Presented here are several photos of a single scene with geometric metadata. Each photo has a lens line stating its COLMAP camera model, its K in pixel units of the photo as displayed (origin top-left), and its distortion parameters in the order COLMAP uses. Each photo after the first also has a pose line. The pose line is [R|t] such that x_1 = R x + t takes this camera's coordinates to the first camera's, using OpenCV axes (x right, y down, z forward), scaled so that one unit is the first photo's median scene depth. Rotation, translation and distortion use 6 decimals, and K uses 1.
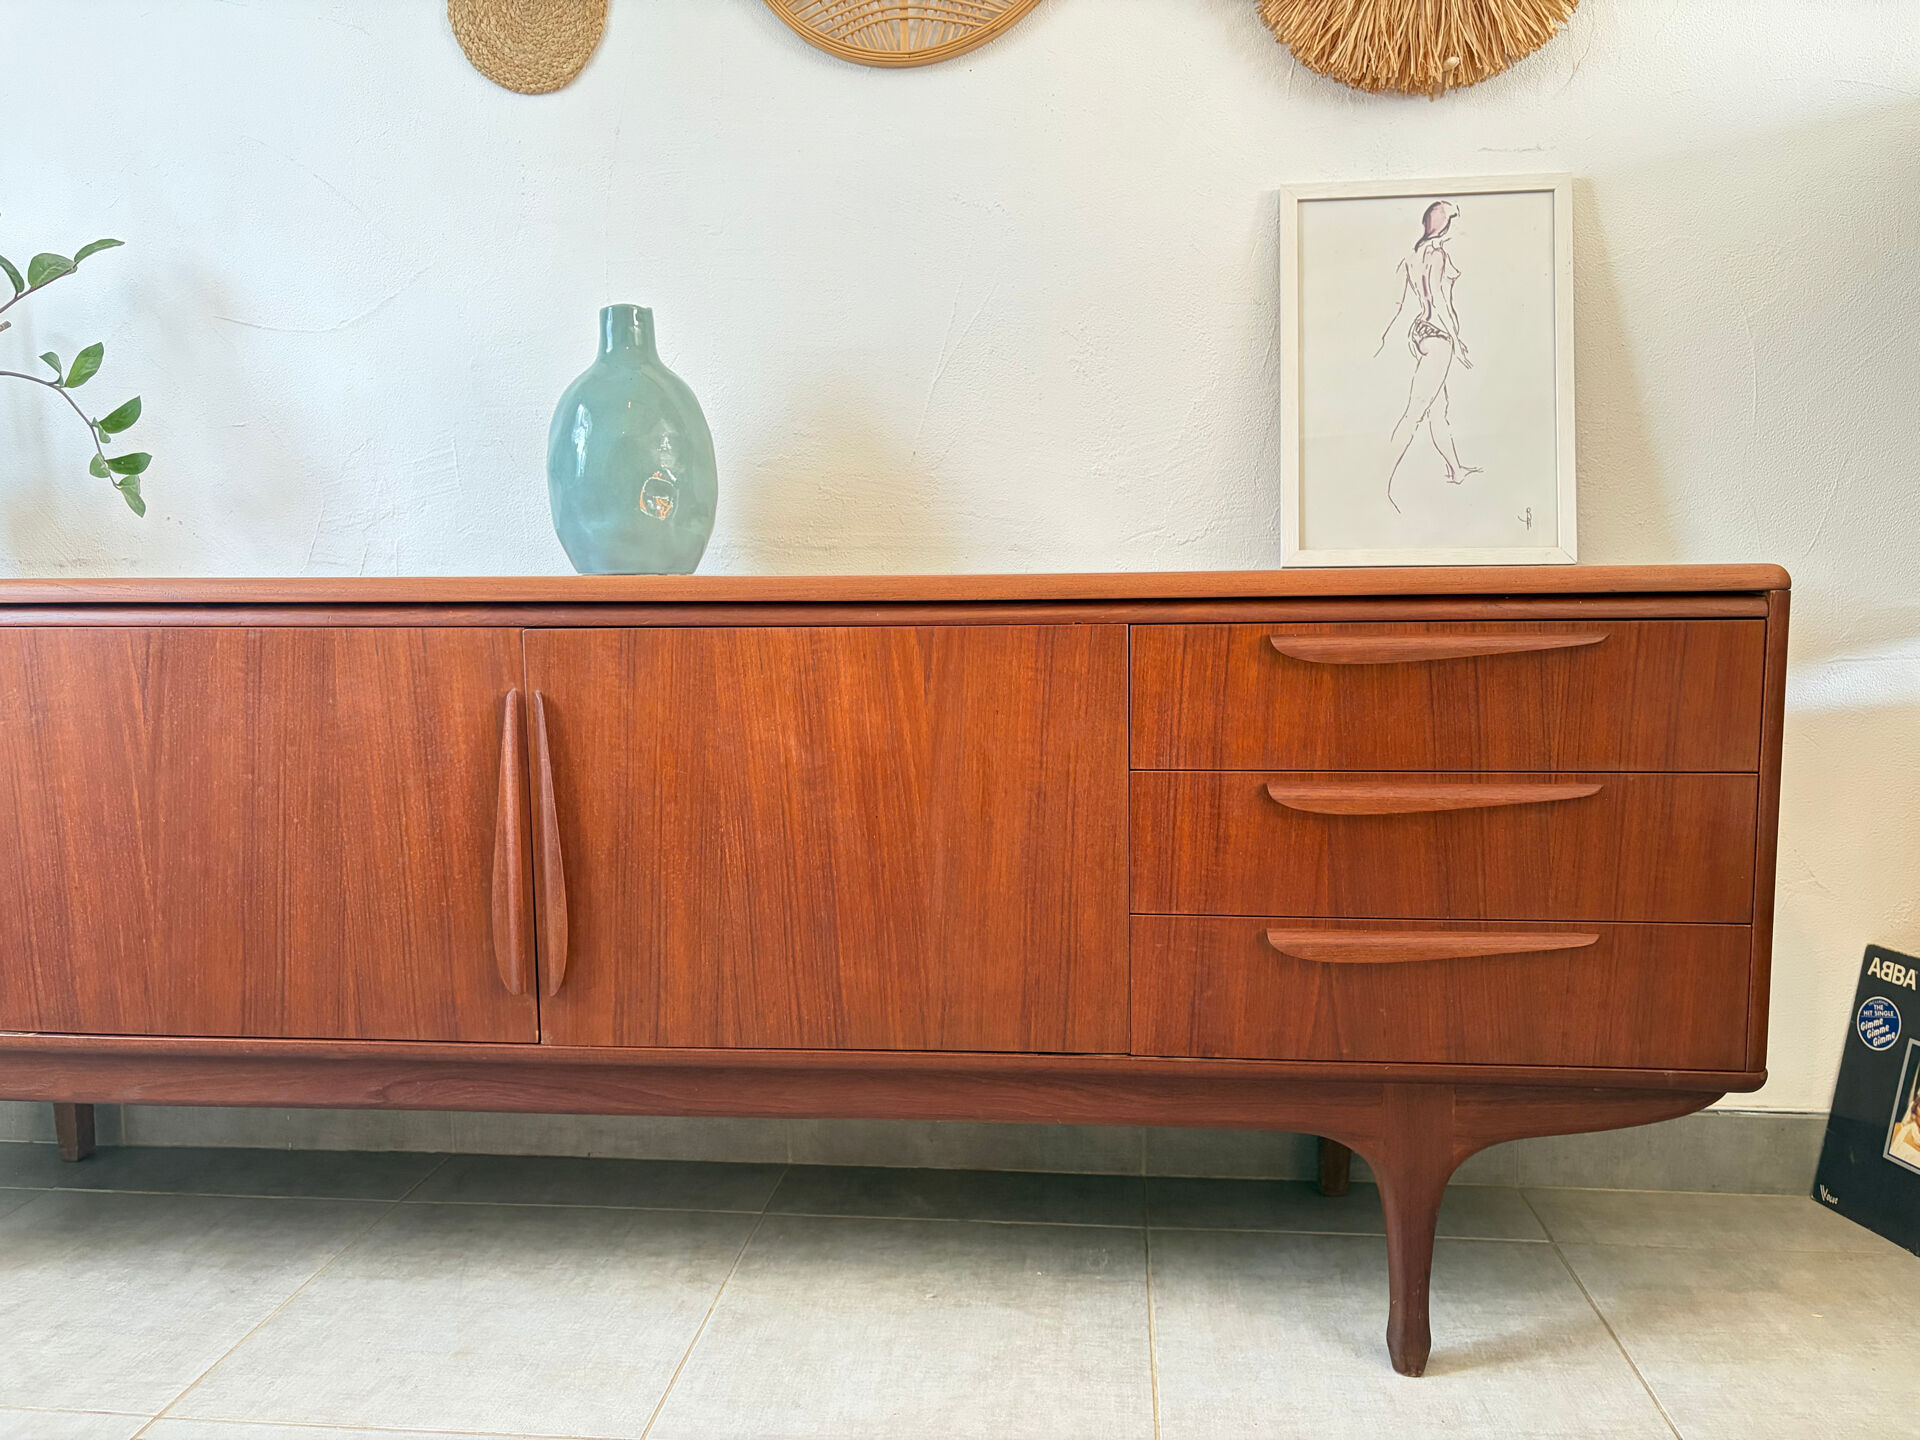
lens RADIAL K [[1452.5, 0, 965.6], [0, 1452.5, 722.3], [0, 0, 1]] dist [0.051221, -0.056282]
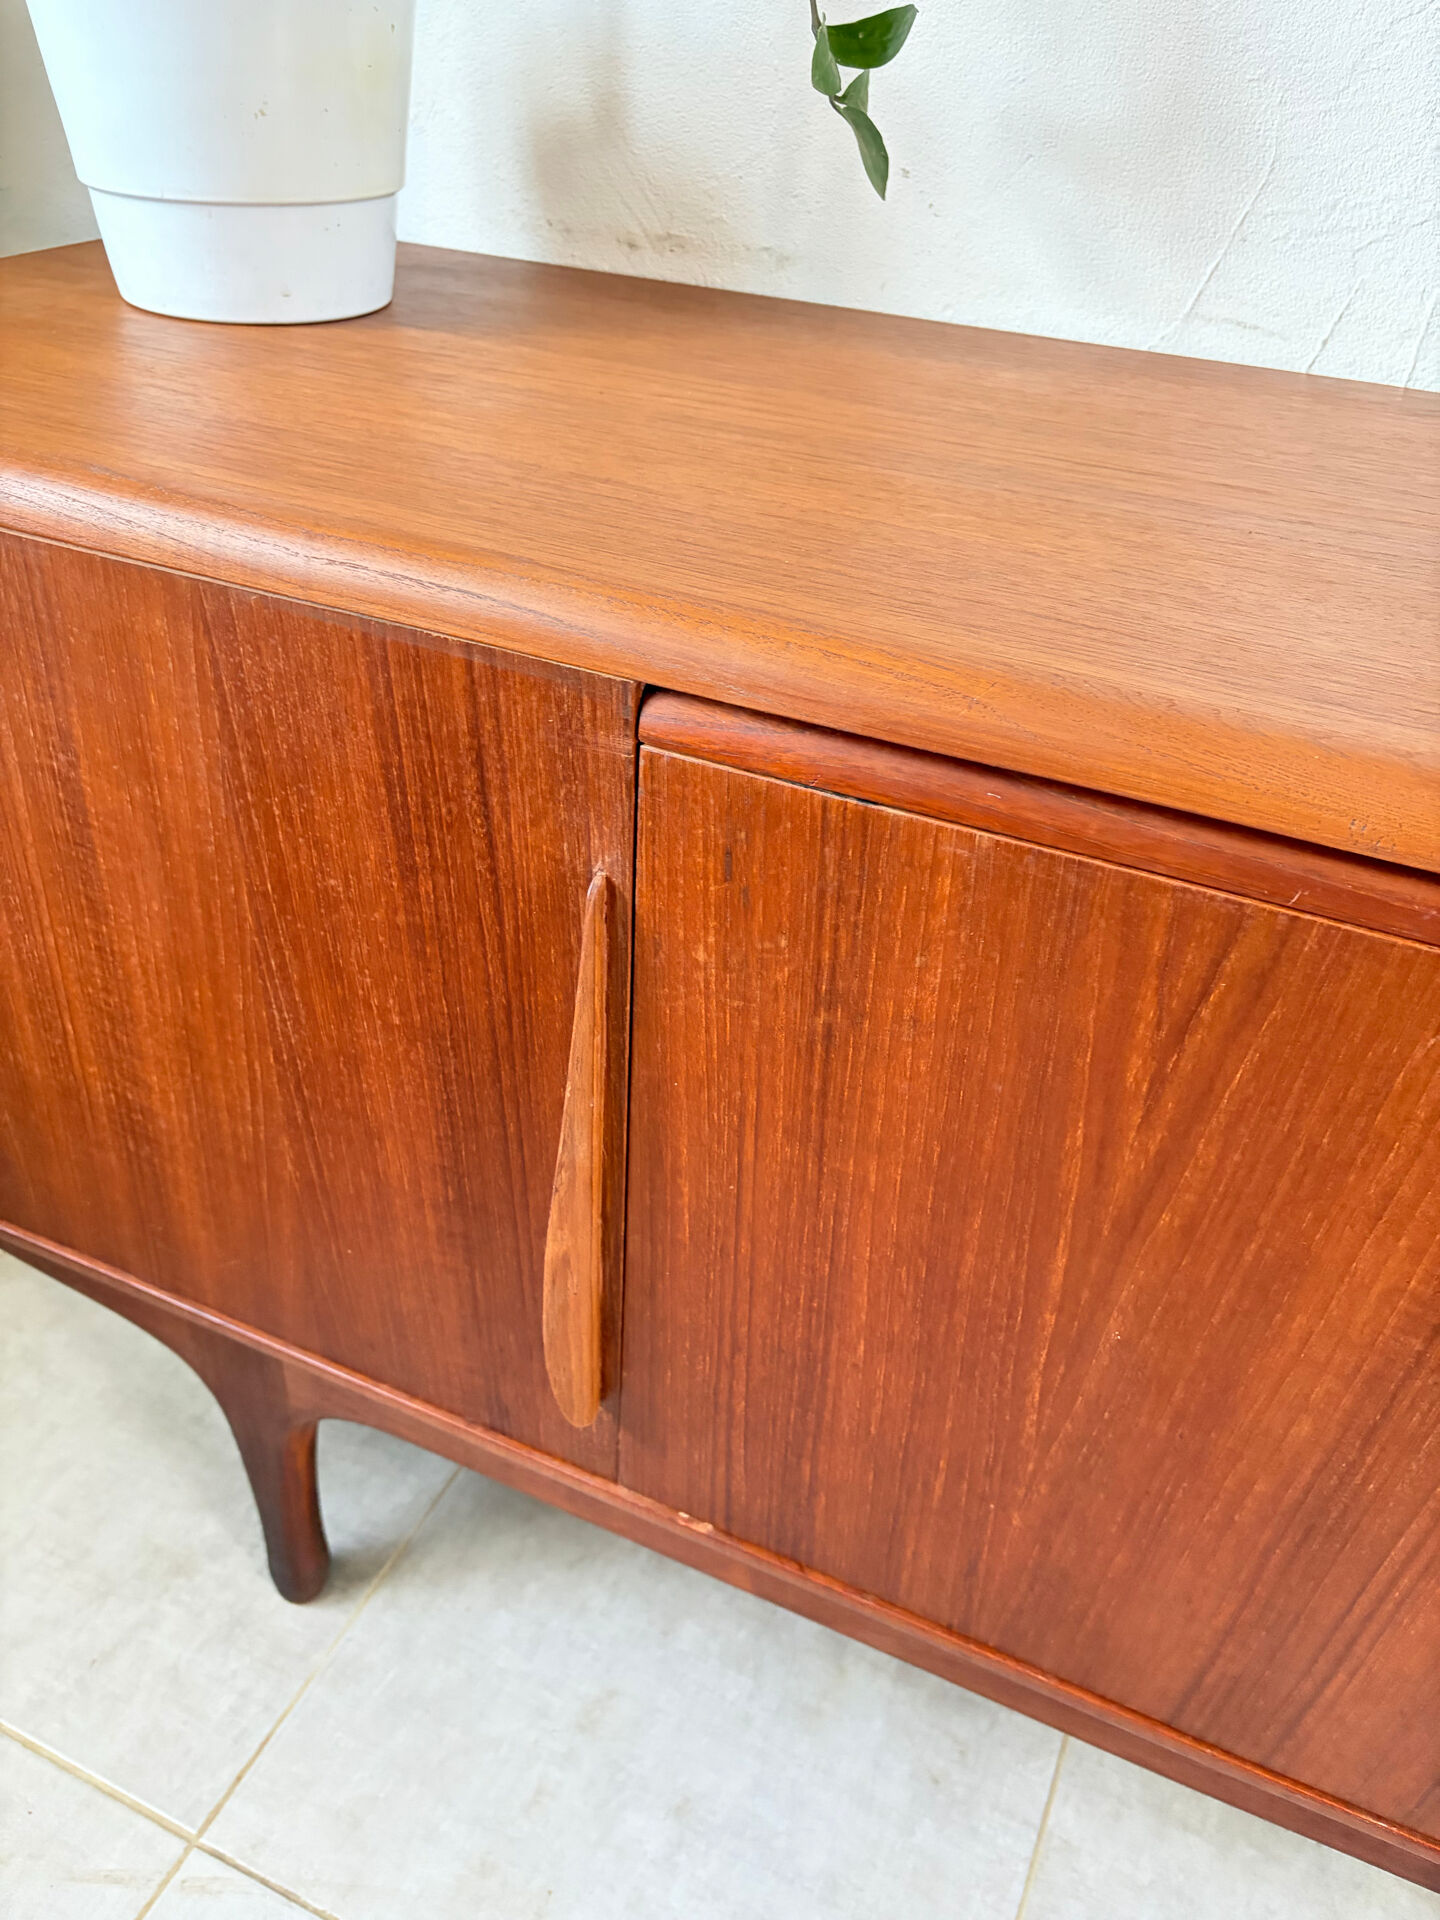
lens RADIAL K [[1452.5, 0, 724.4], [0, 1452.5, 971.0], [0, 0, 1]] dist [0.051221, -0.056282]
pose [[0.946179, 0.233790, -0.223804, -0.584203], [-0.097252, 0.864934, 0.492373, -0.189367], [0.308687, -0.444108, 0.841119, 0.701253]]
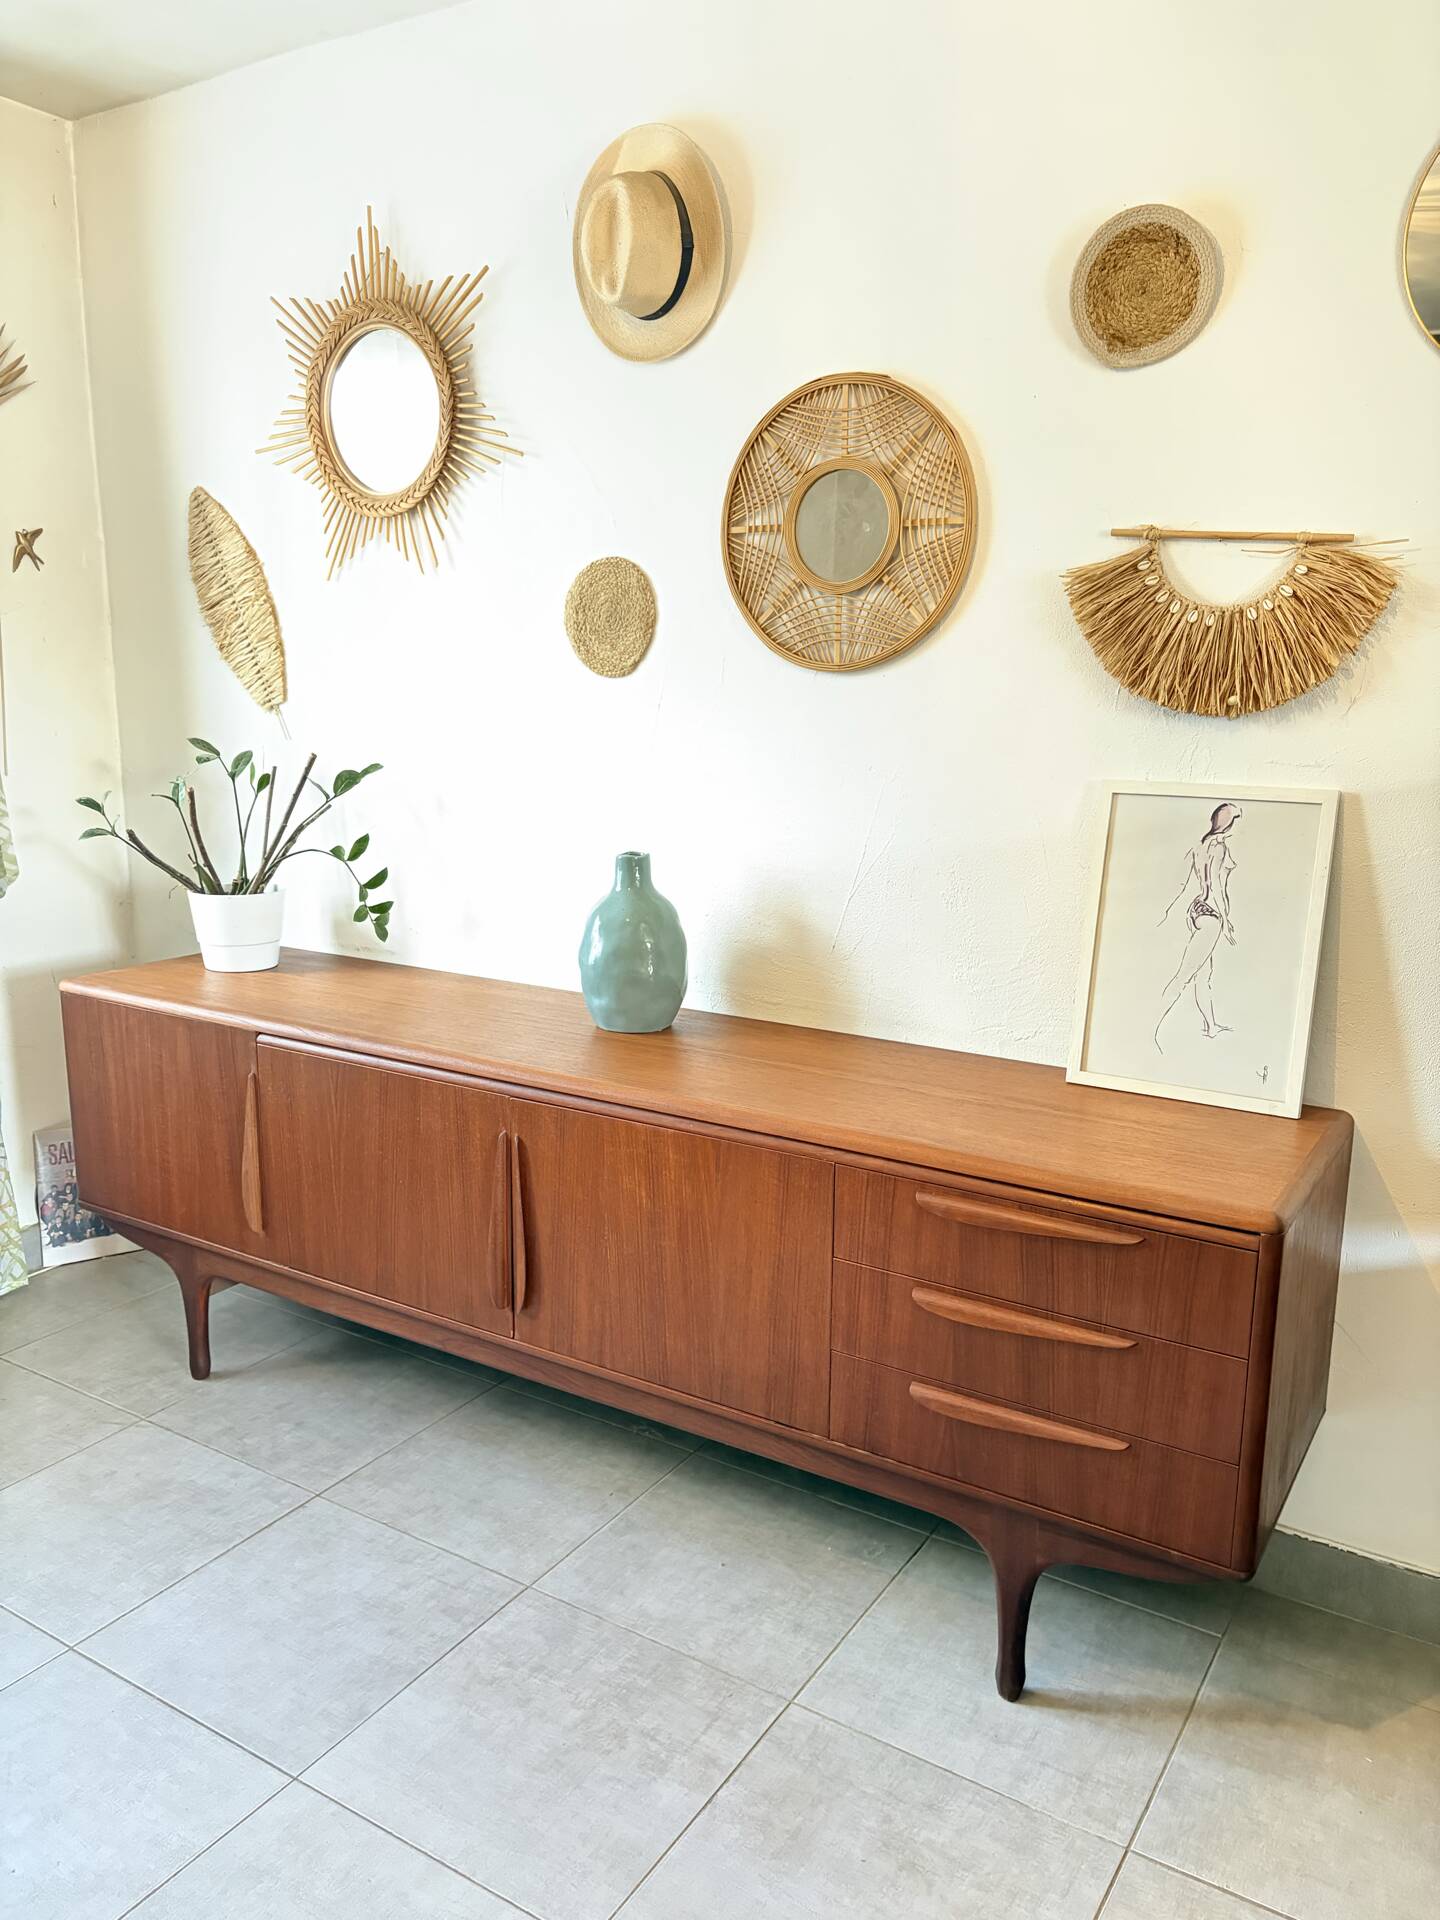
lens RADIAL K [[1452.5, 0, 710.7], [0, 1452.5, 968.9], [0, 0, 1]] dist [0.051221, -0.056282]
pose [[0.892314, 0.107976, -0.438312, 0.586852], [-0.063679, 0.991371, 0.114581, -0.398257], [0.446901, -0.074331, 0.891490, -0.341968]]
